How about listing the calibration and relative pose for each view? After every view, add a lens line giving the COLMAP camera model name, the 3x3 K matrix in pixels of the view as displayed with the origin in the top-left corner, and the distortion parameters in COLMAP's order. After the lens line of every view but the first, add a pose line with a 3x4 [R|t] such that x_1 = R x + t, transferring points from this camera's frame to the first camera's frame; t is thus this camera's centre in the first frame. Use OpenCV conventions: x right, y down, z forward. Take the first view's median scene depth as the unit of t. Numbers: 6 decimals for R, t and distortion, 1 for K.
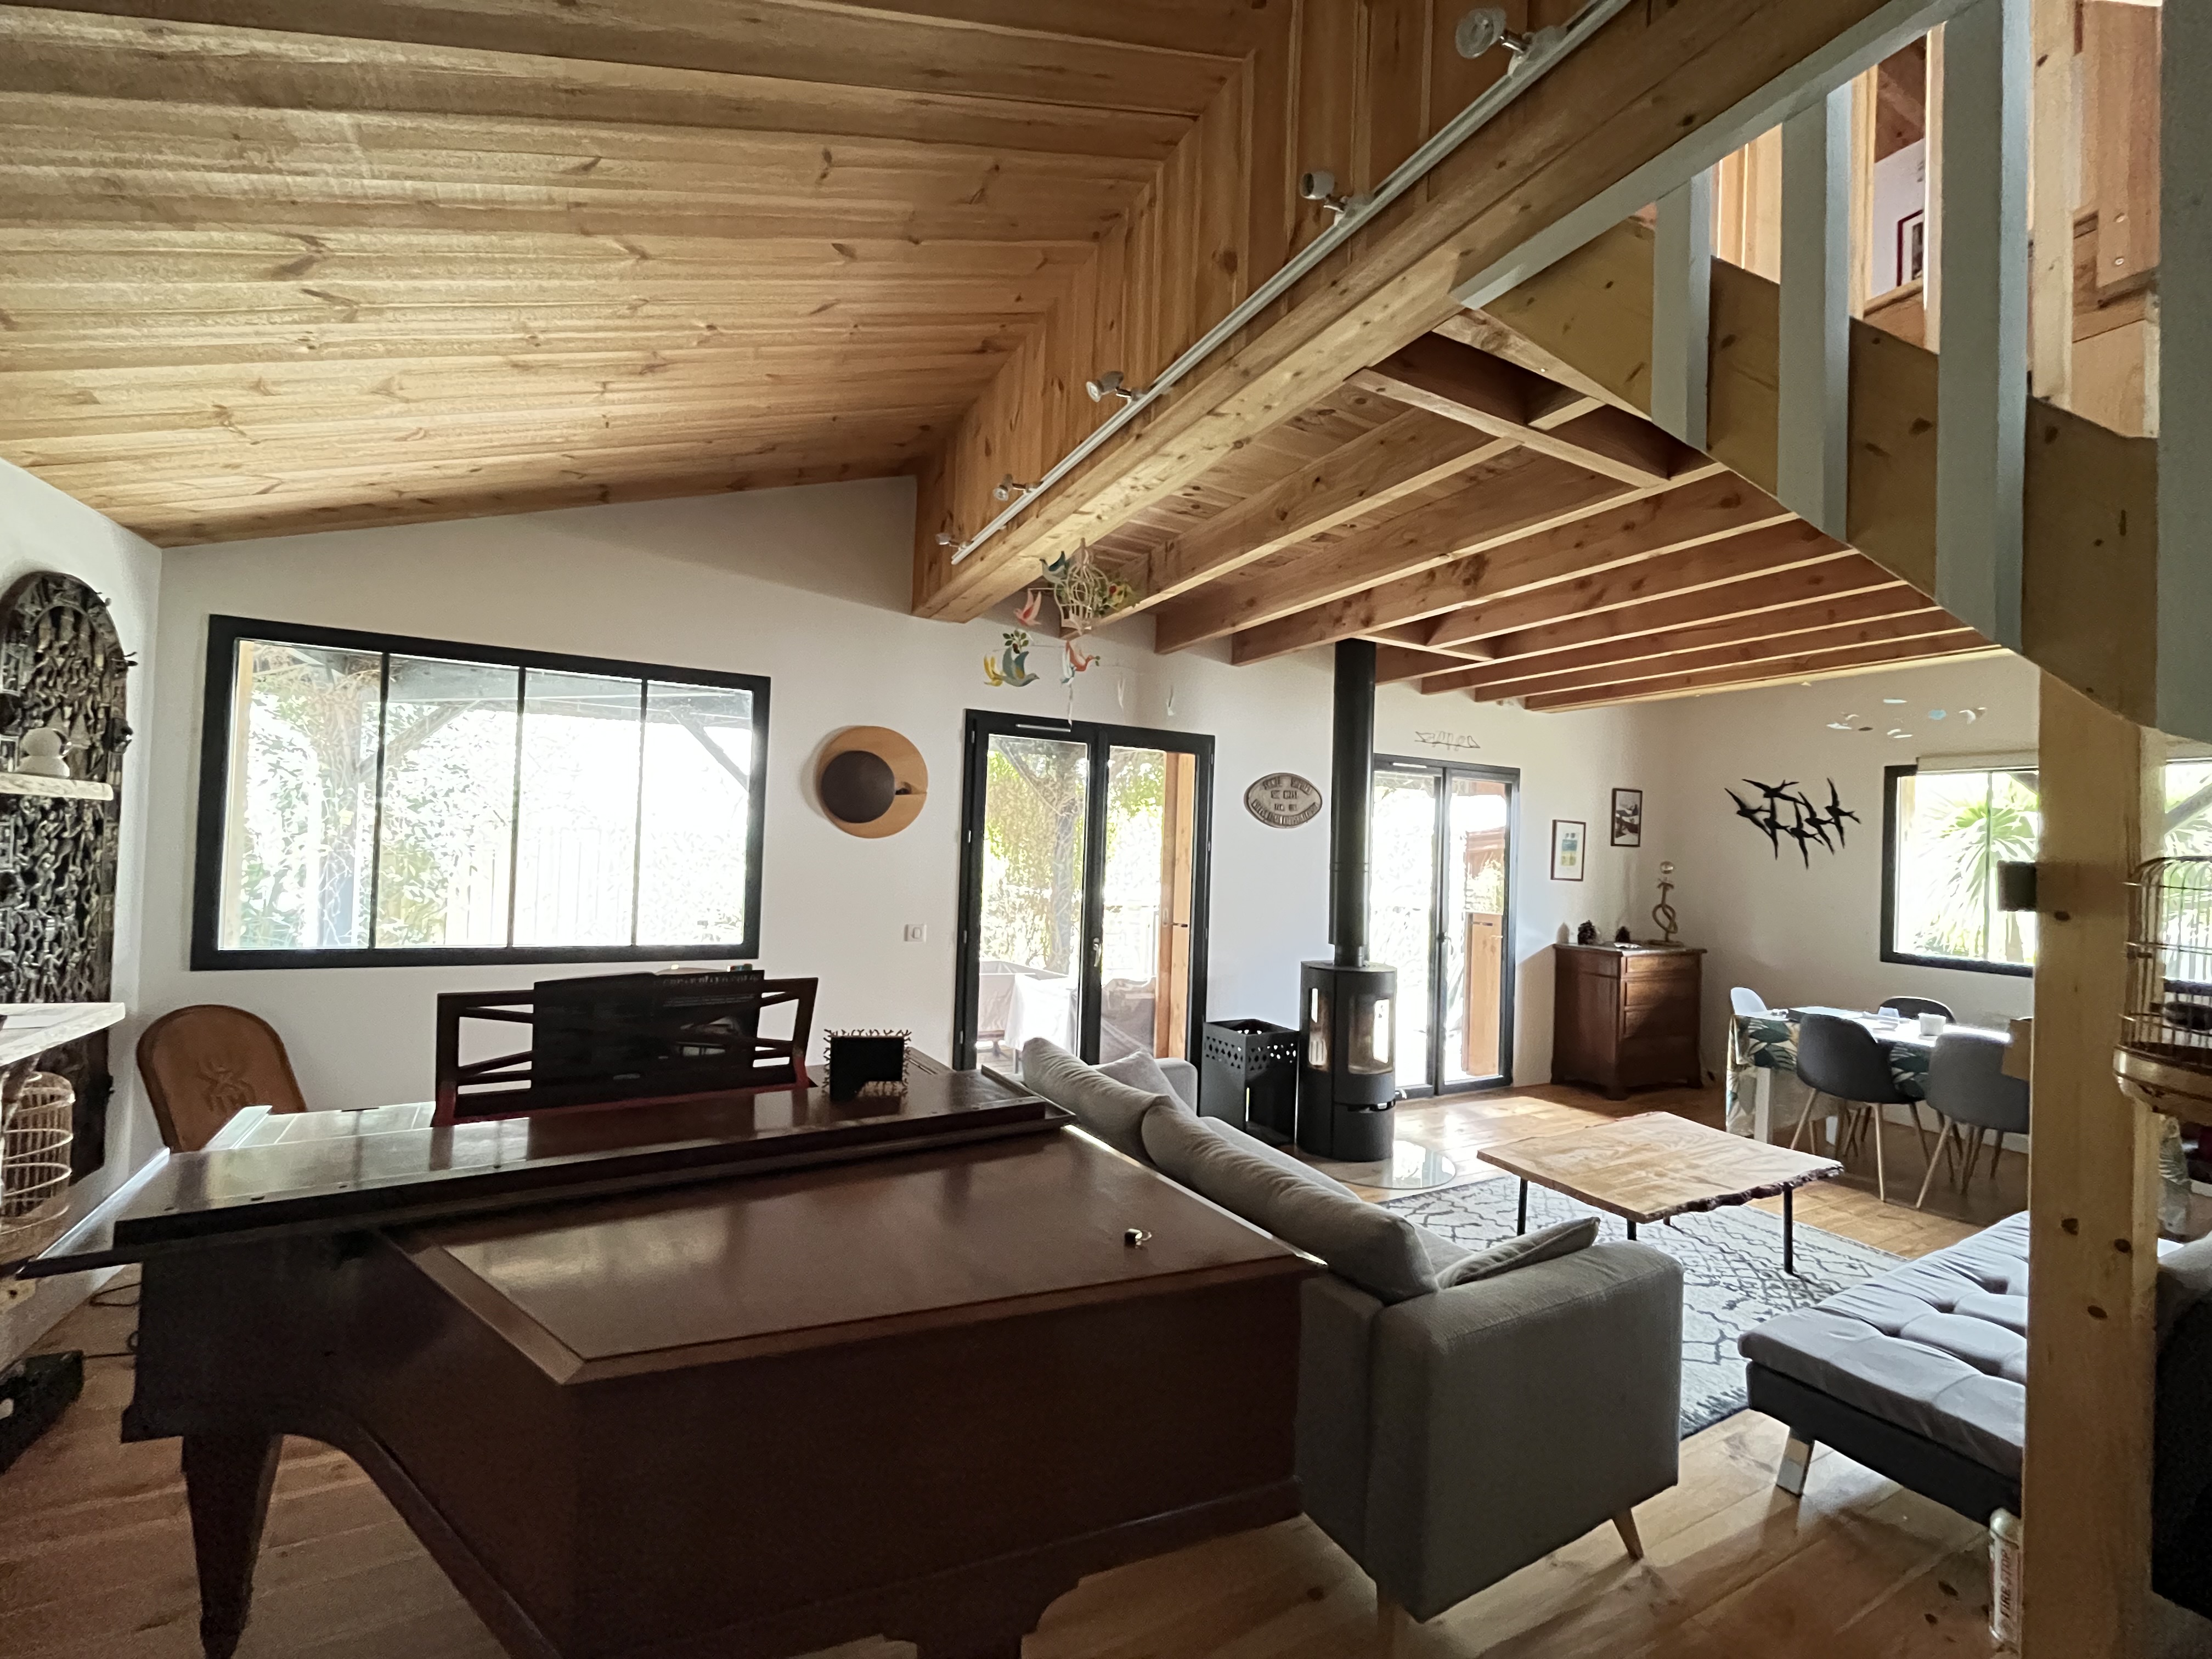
lens RADIAL K [[900.3, 0, 1102.6], [0, 900.3, 823.8], [0, 0, 1]] dist [-0.003105, -0.000616]
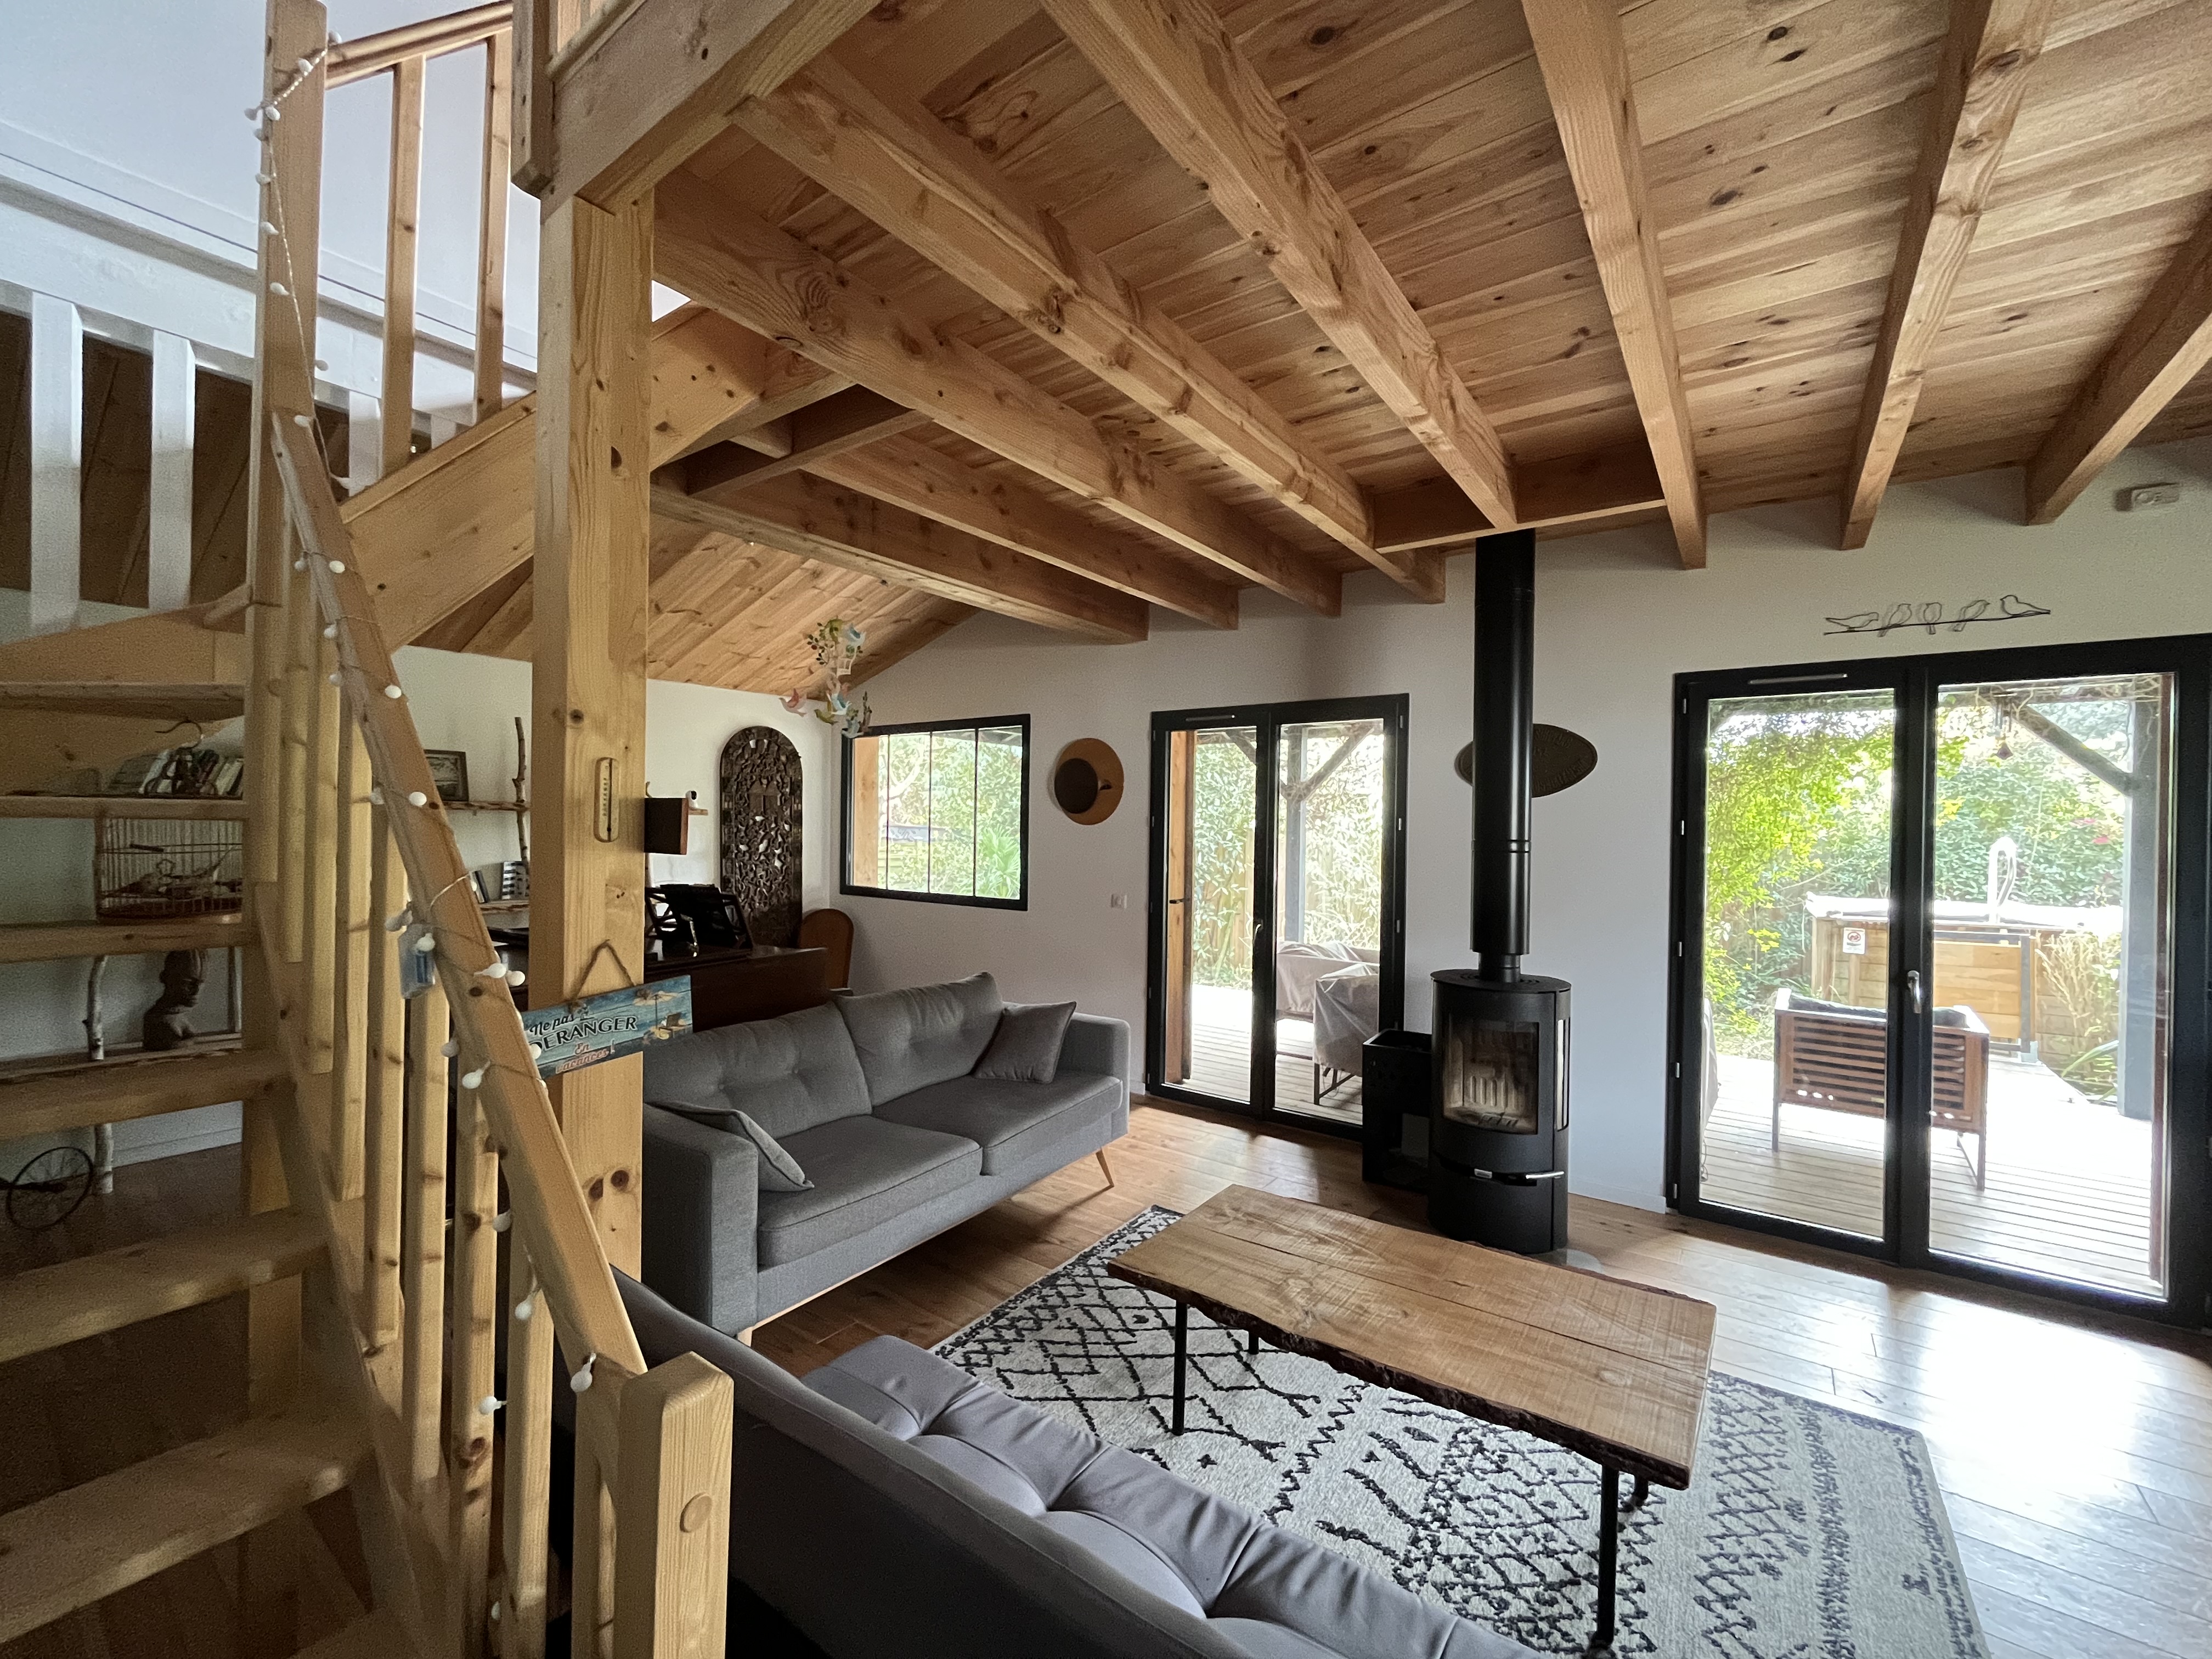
lens RADIAL K [[900.3, 0, 1099.9], [0, 900.3, 834.3], [0, 0, 1]] dist [-0.003105, -0.000616]
pose [[0.446957, -0.021069, -0.894307, 0.614673], [0.025700, 0.999612, -0.010705, 0.029748], [0.894186, -0.018199, 0.447325, 0.300812]]
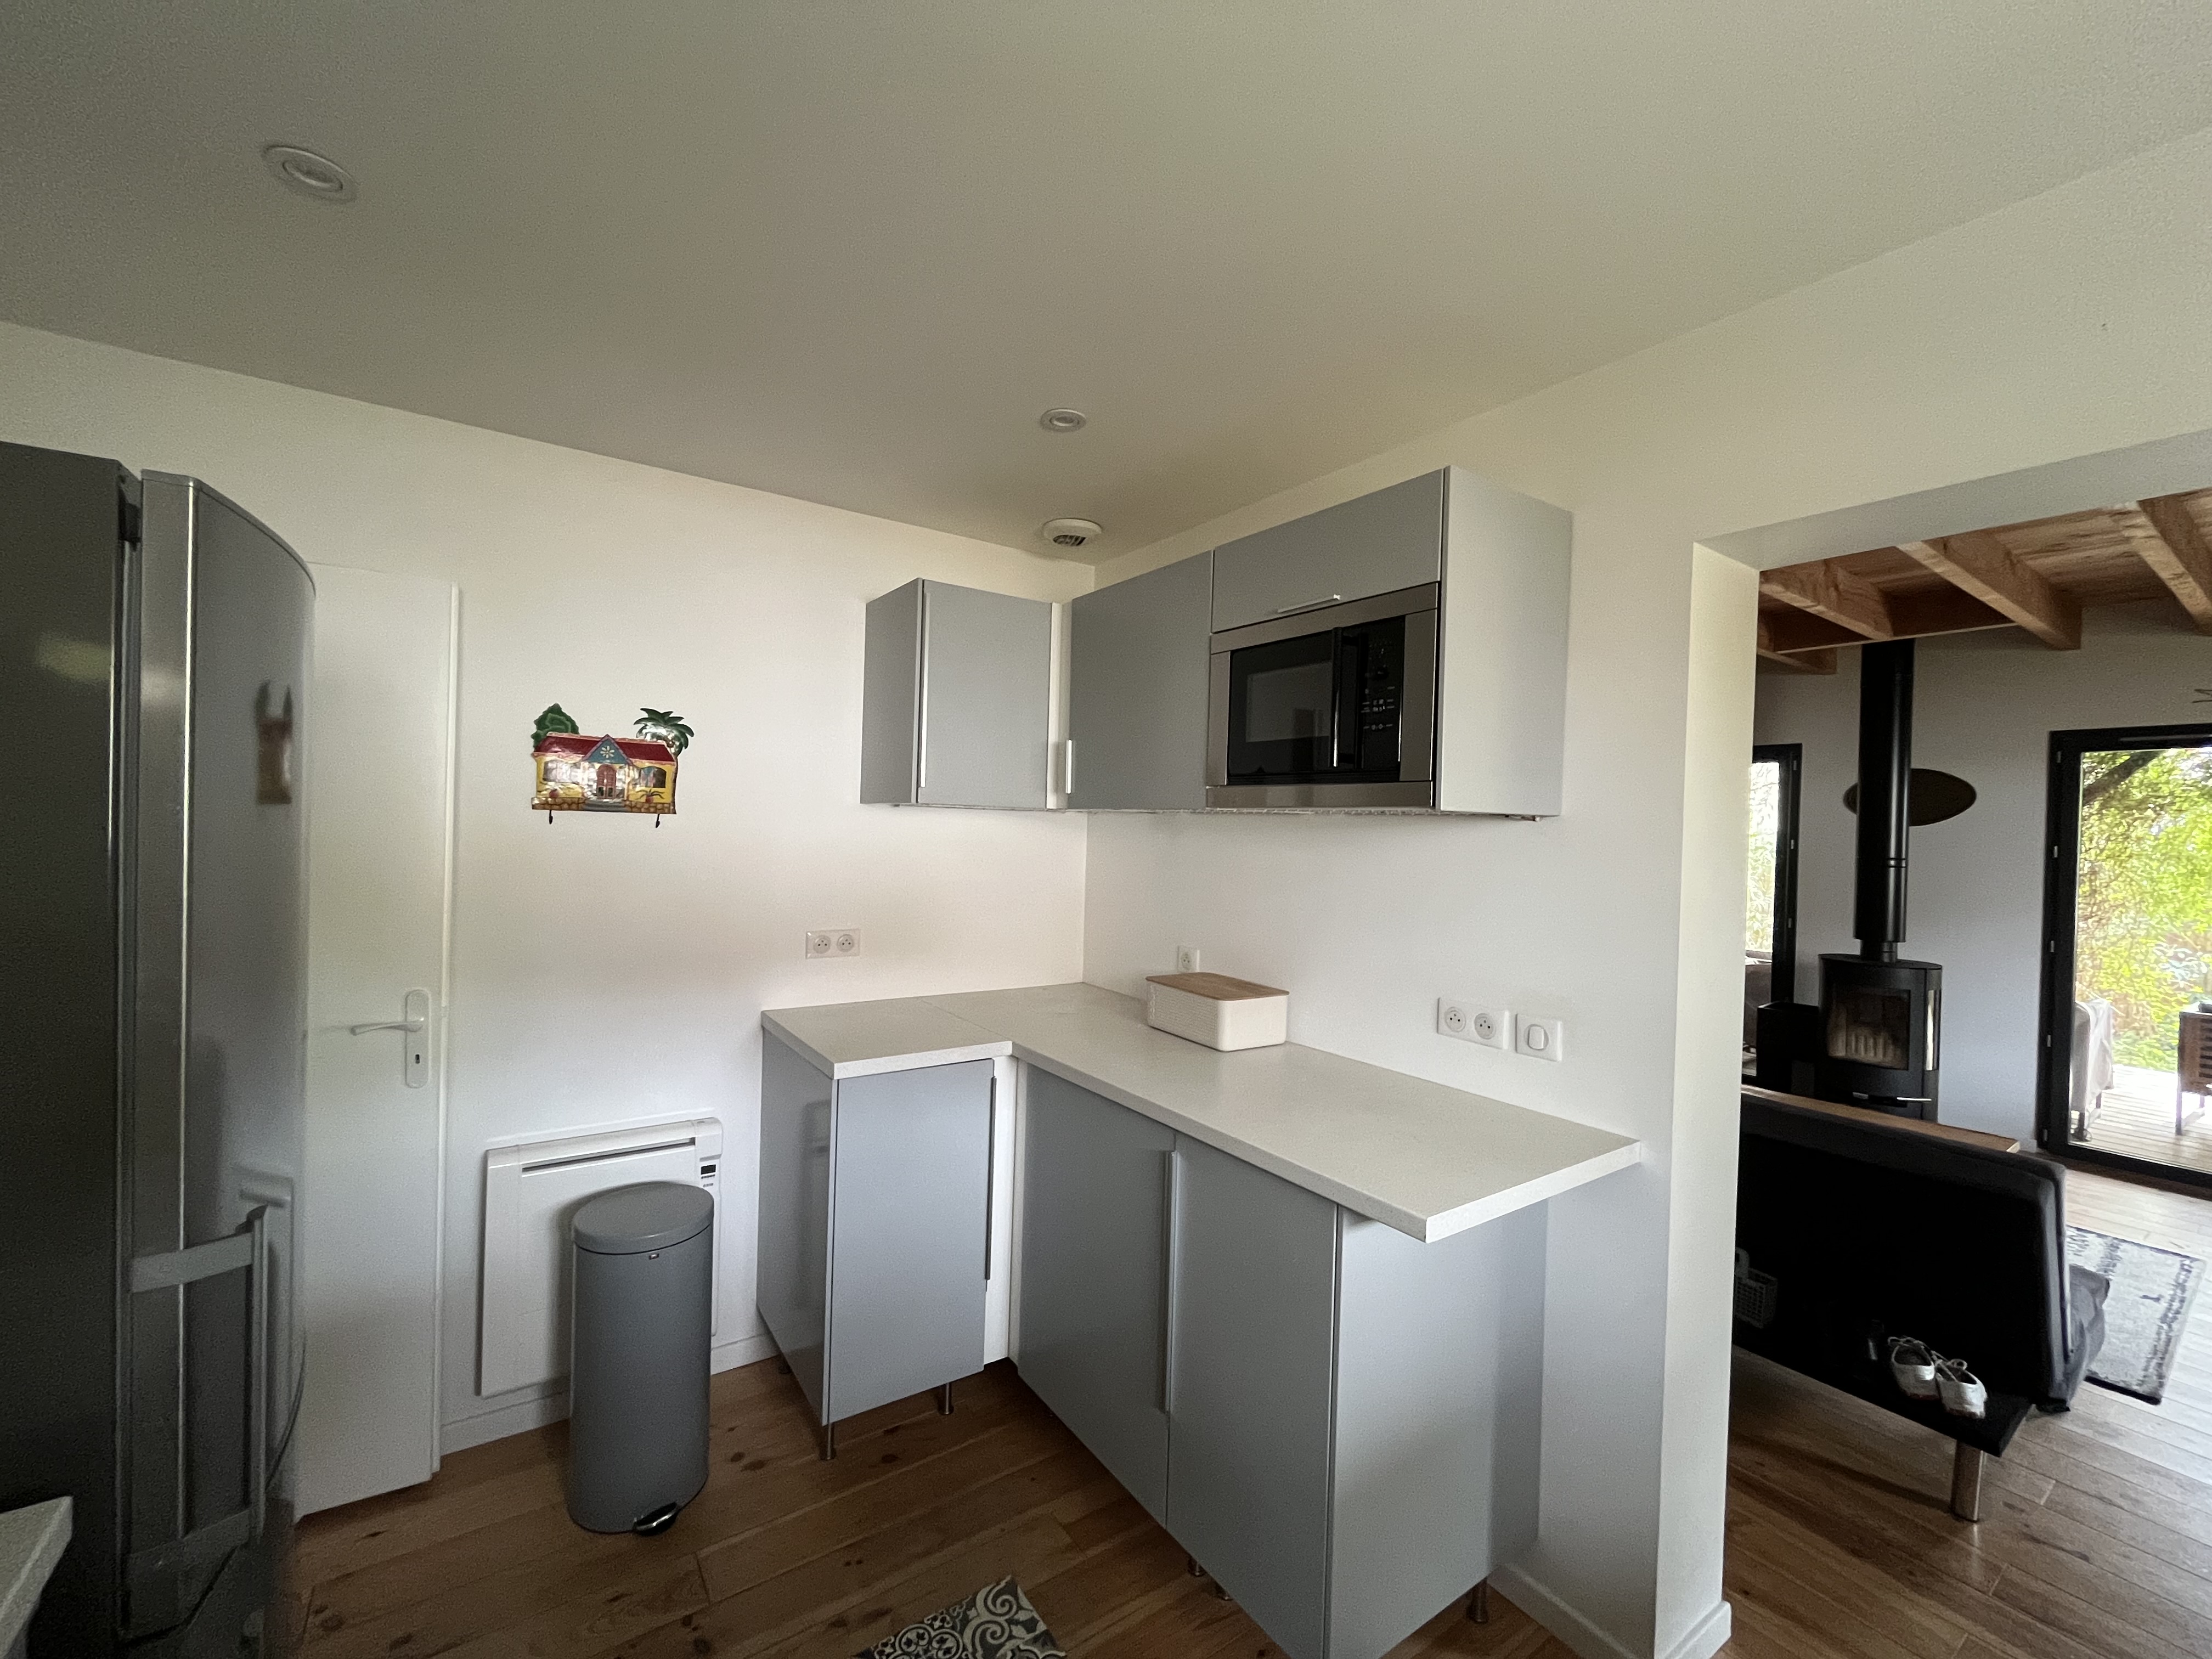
lens RADIAL K [[900.3, 0, 1100.4], [0, 900.3, 826.6], [0, 0, 1]] dist [-0.003105, -0.000616]
pose [[0.139734, -0.026508, -0.989834, 0.894623], [0.003916, 0.999649, -0.026218, 0.024693], [0.990181, -0.000213, 0.139789, 0.004929]]
